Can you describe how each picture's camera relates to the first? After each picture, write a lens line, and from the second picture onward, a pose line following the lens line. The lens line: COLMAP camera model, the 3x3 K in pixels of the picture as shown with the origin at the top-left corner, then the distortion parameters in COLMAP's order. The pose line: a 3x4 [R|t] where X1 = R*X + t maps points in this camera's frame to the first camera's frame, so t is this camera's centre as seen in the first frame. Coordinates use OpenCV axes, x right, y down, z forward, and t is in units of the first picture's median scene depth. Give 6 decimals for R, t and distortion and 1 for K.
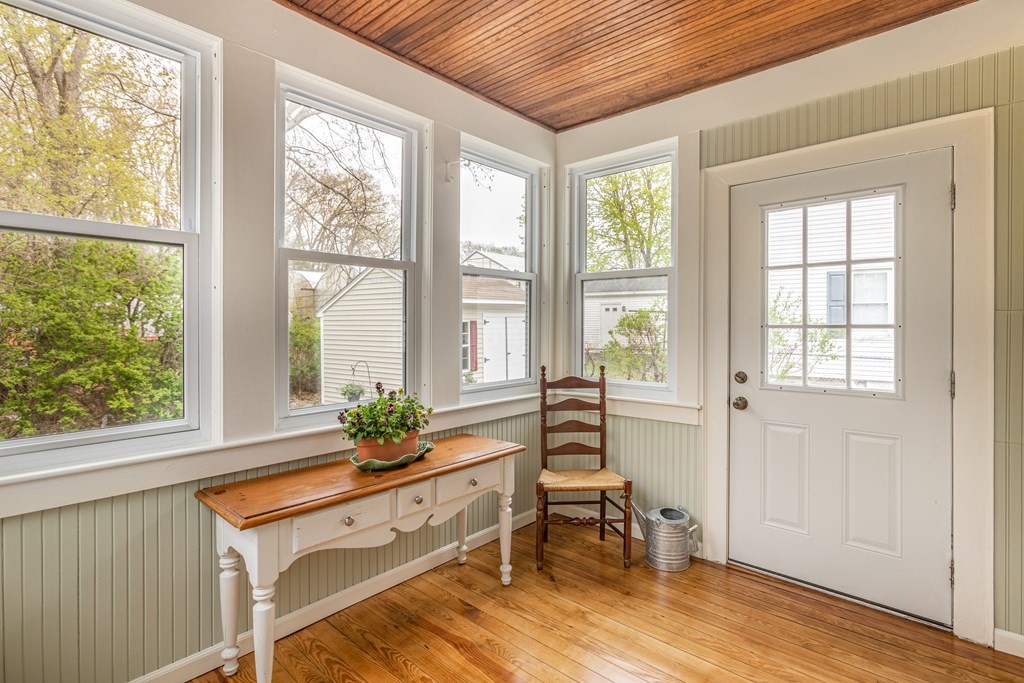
lens RADIAL K [[504.7, 0, 514.2], [0, 504.7, 328.9], [0, 0, 1]] dist [-0.000147, -0.000276]
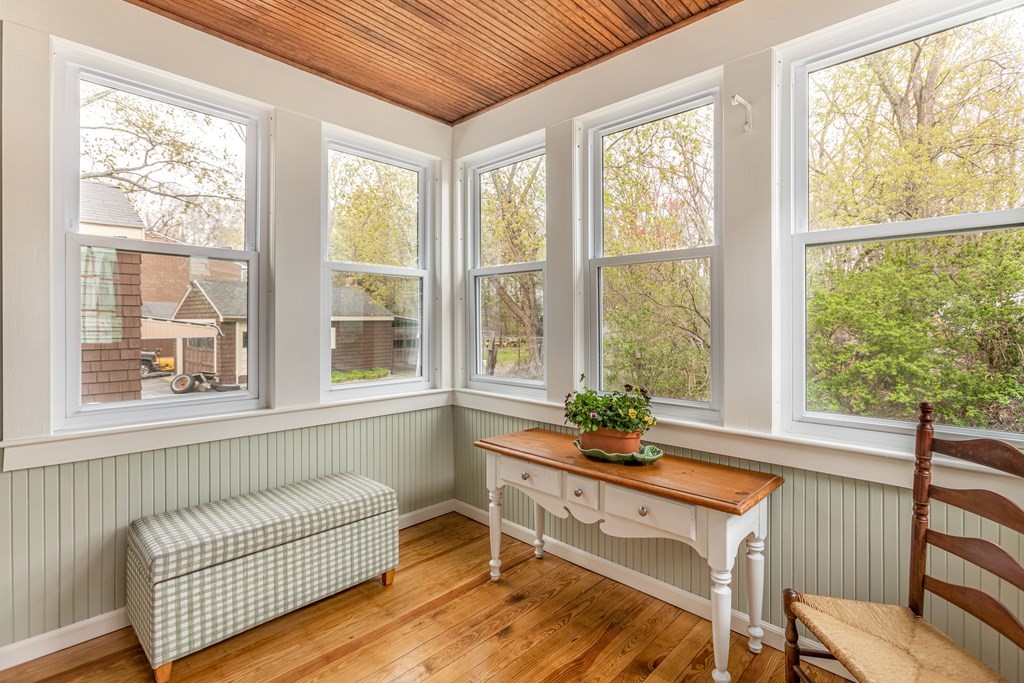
lens RADIAL K [[467.9, 0, 512.3], [0, 467.9, 322.7], [0, 0, 1]] dist [-0.004249, -0.001034]
pose [[-0.042285, -0.003040, -0.999101, 0.644216], [-0.003618, 0.999989, -0.002890, 0.000809], [0.999099, 0.003492, -0.042296, 0.770320]]
